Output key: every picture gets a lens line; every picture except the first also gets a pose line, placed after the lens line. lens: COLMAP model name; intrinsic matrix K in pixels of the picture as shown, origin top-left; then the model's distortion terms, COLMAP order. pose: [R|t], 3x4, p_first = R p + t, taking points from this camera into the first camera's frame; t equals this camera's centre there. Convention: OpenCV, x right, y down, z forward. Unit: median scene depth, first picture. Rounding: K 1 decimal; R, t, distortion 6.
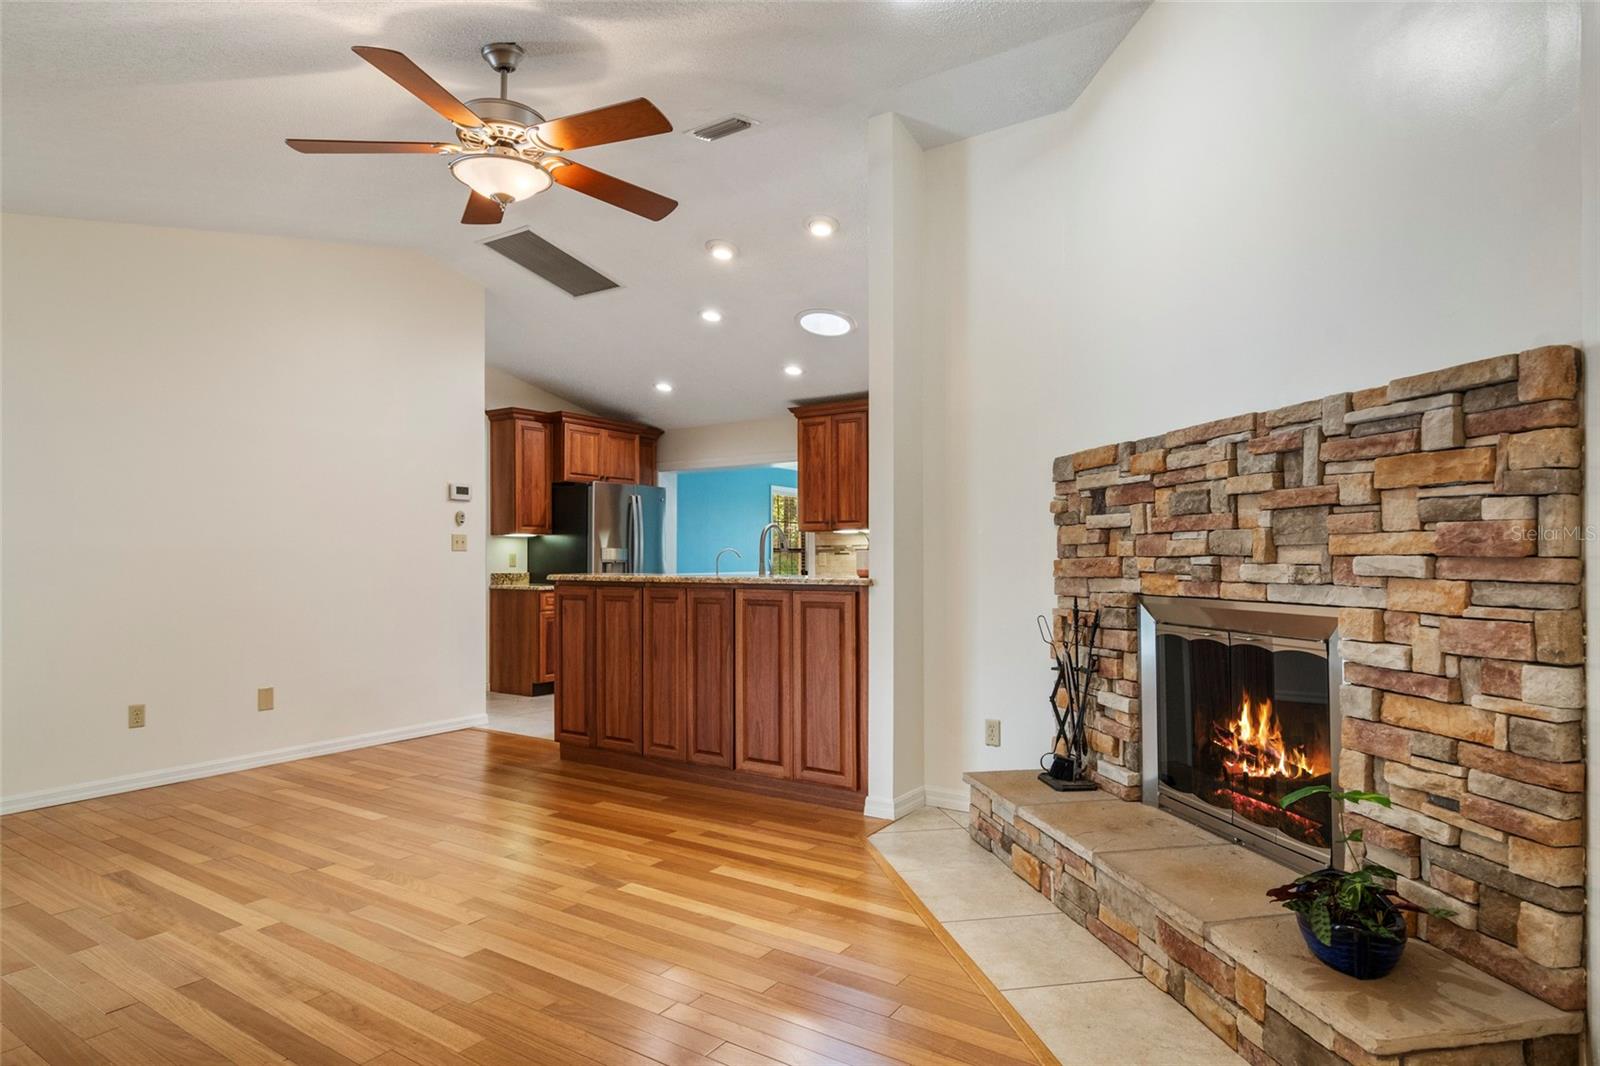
lens RADIAL K [[893.0, 0, 799.5], [0, 893.0, 554.3], [0, 0, 1]] dist [0.000779, -0.000890]
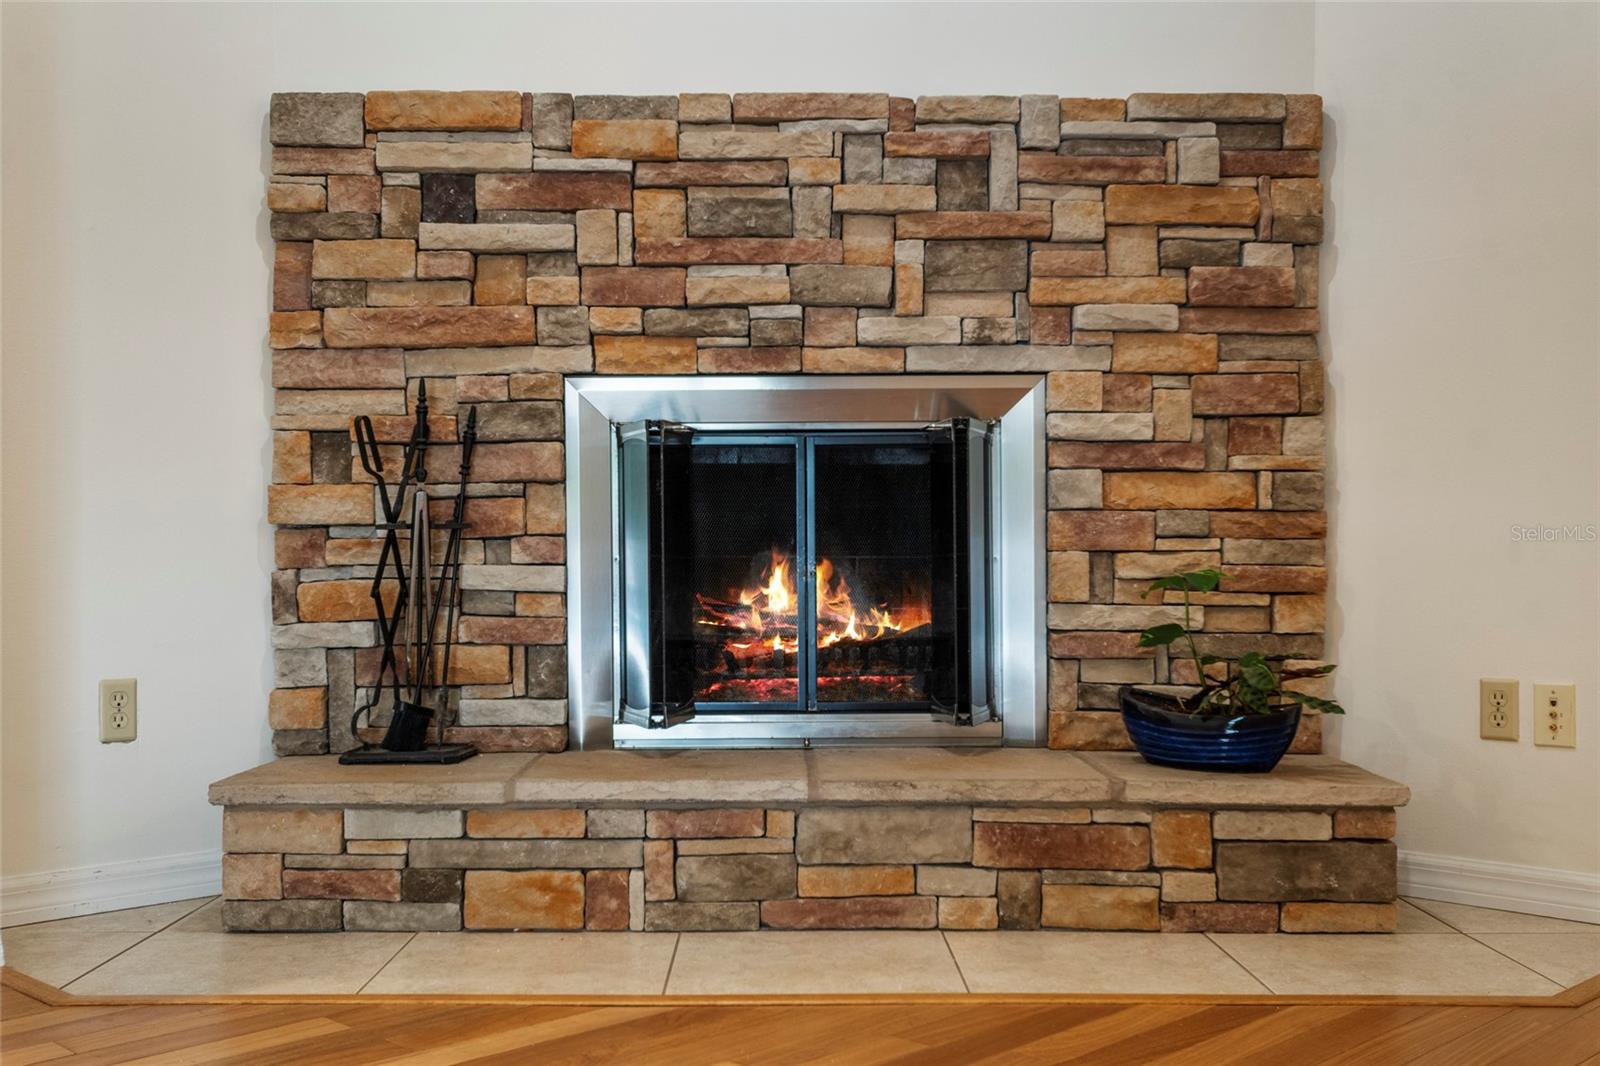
lens RADIAL K [[1640.2, 0, 797.2], [0, 1640.2, 571.8], [0, 0, 1]] dist [0.023794, -0.011780]
pose [[0.185221, -0.003126, 0.982692, -0.825342], [-0.001700, 0.999992, 0.003502, 0.225544], [-0.982696, -0.002319, 0.185214, 0.937509]]
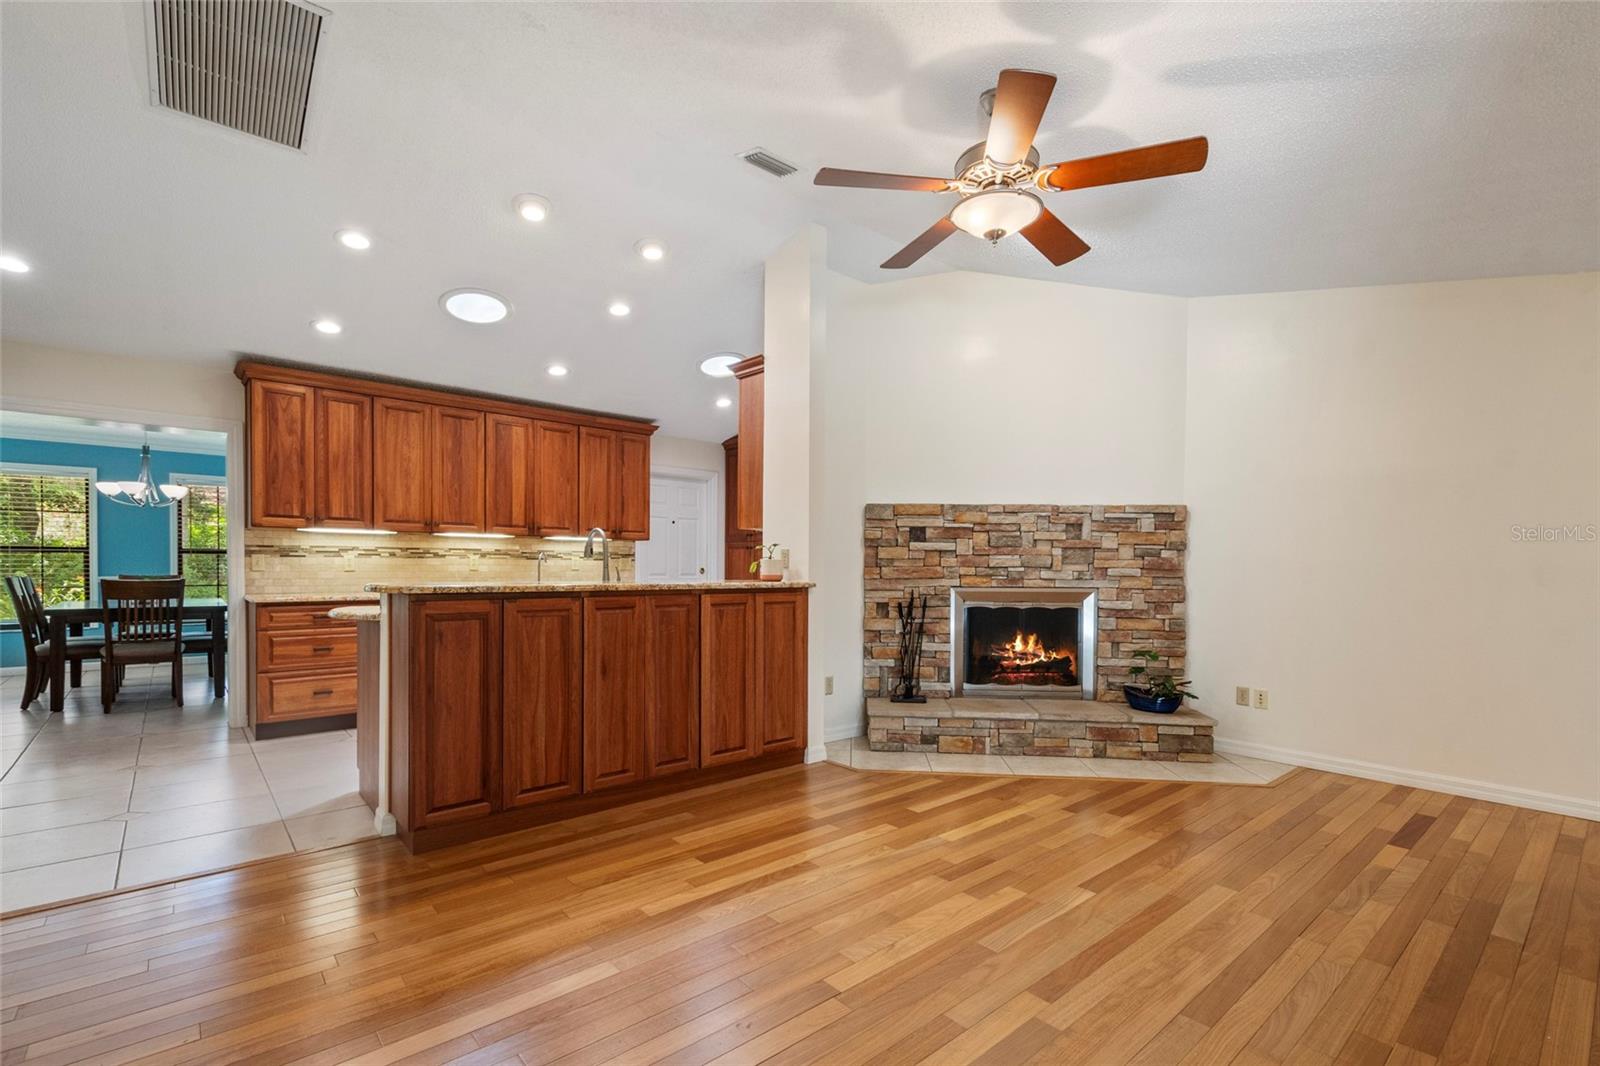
lens RADIAL K [[712.3, 0, 801.7], [0, 712.3, 577.0], [0, 0, 1]] dist [0.009257, -0.000079]
pose [[0.267226, -0.010166, 0.963580, -1.583005], [-0.013477, 0.999807, 0.014285, 0.009794], [-0.963540, -0.016803, 0.267038, 1.261418]]
